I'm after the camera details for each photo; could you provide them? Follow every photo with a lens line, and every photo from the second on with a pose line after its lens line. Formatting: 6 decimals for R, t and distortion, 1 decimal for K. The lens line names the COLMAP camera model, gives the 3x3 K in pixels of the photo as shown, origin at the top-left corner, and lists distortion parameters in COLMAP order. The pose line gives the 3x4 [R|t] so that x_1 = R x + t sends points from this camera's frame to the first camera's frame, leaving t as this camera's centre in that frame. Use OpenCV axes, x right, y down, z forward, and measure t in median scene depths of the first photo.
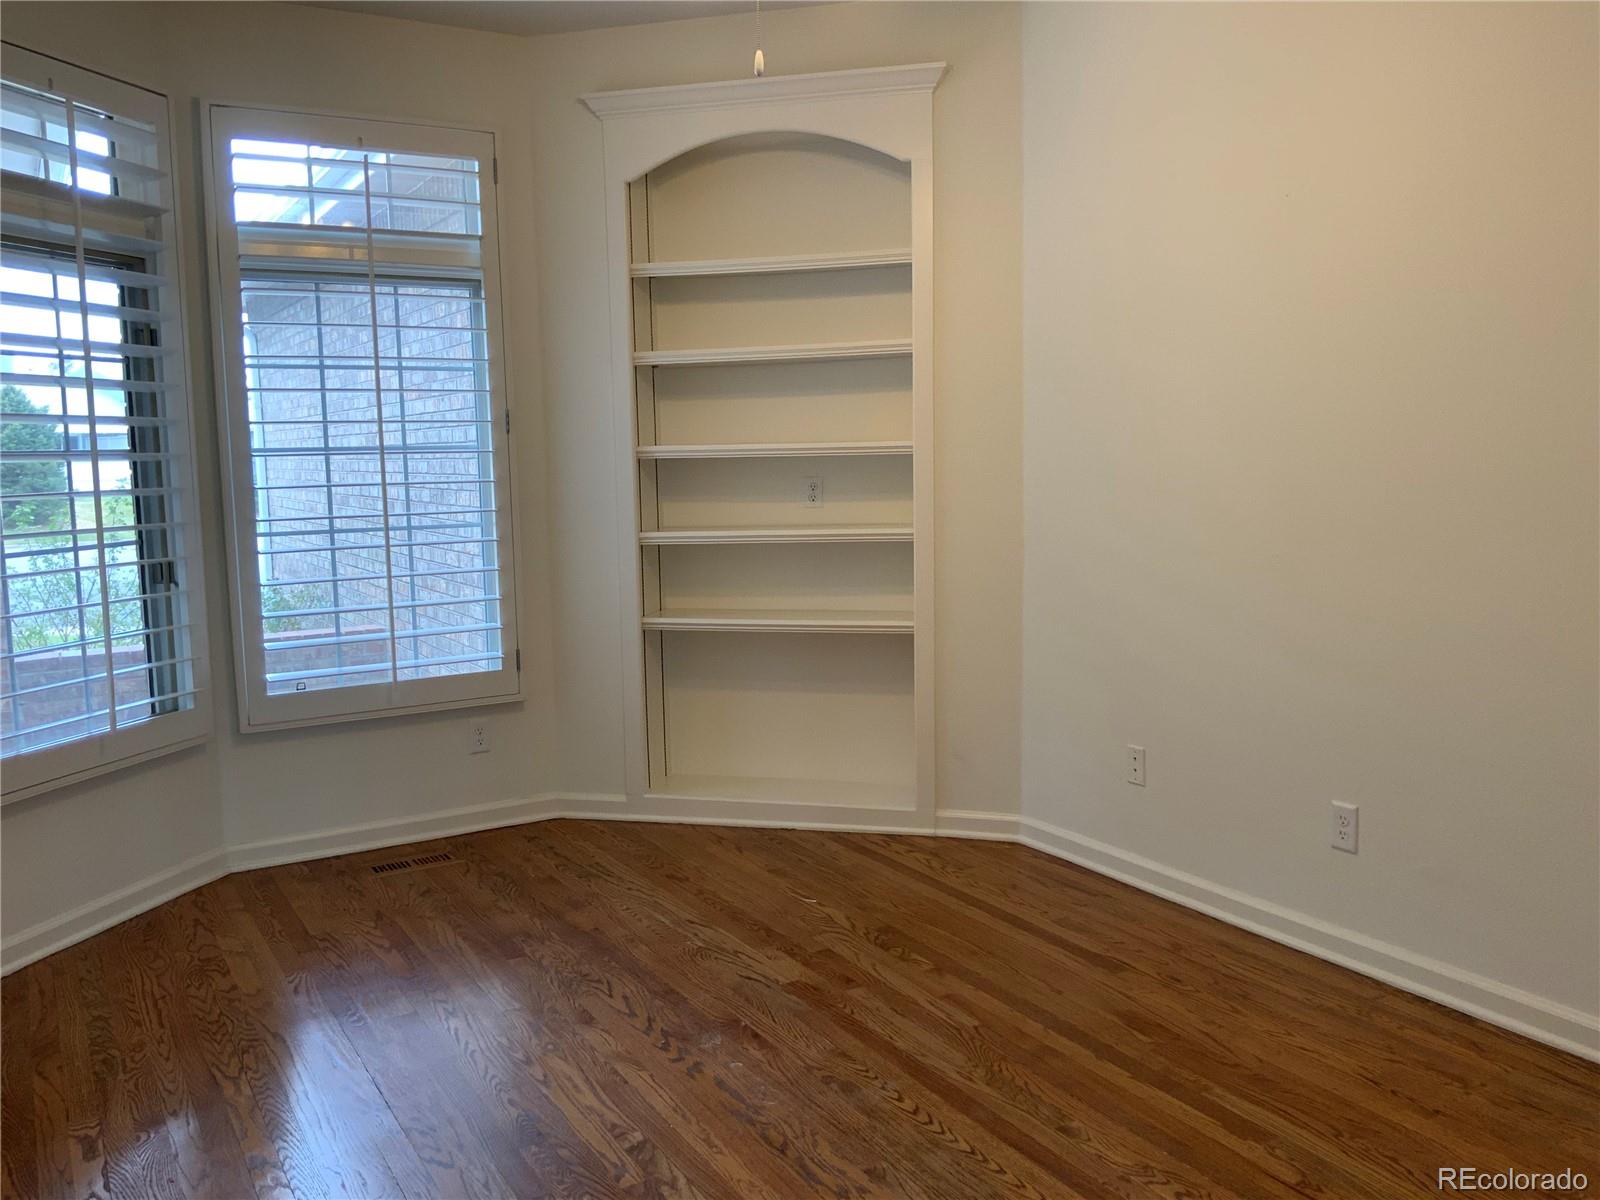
lens RADIAL K [[1321.0, 0, 803.1], [0, 1321.0, 588.9], [0, 0, 1]] dist [-0.010310, -0.001371]
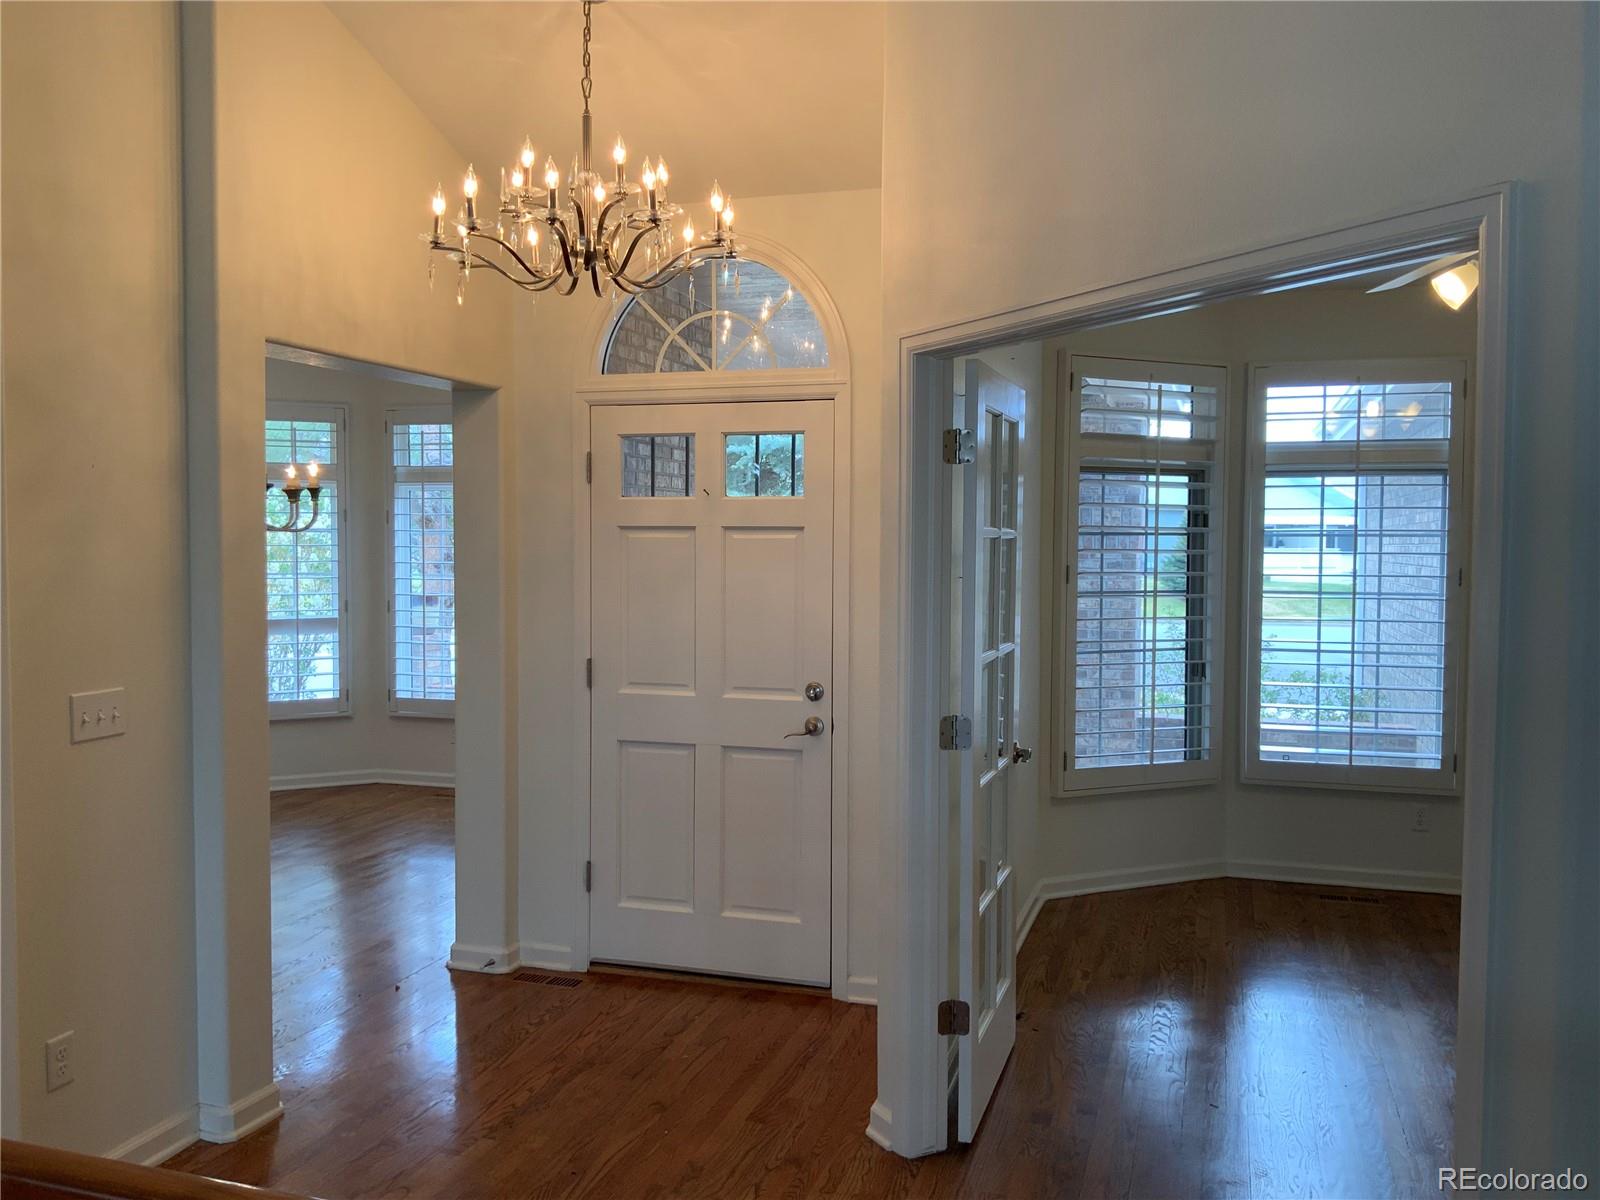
lens RADIAL K [[1321.0, 0, 799.9], [0, 1321.0, 597.0], [0, 0, 1]] dist [-0.010310, -0.001371]
pose [[0.654717, 0.060253, -0.753469, 0.368503], [-0.103712, 0.994551, -0.010588, -0.031426], [0.748725, 0.085076, 0.657399, -0.376713]]
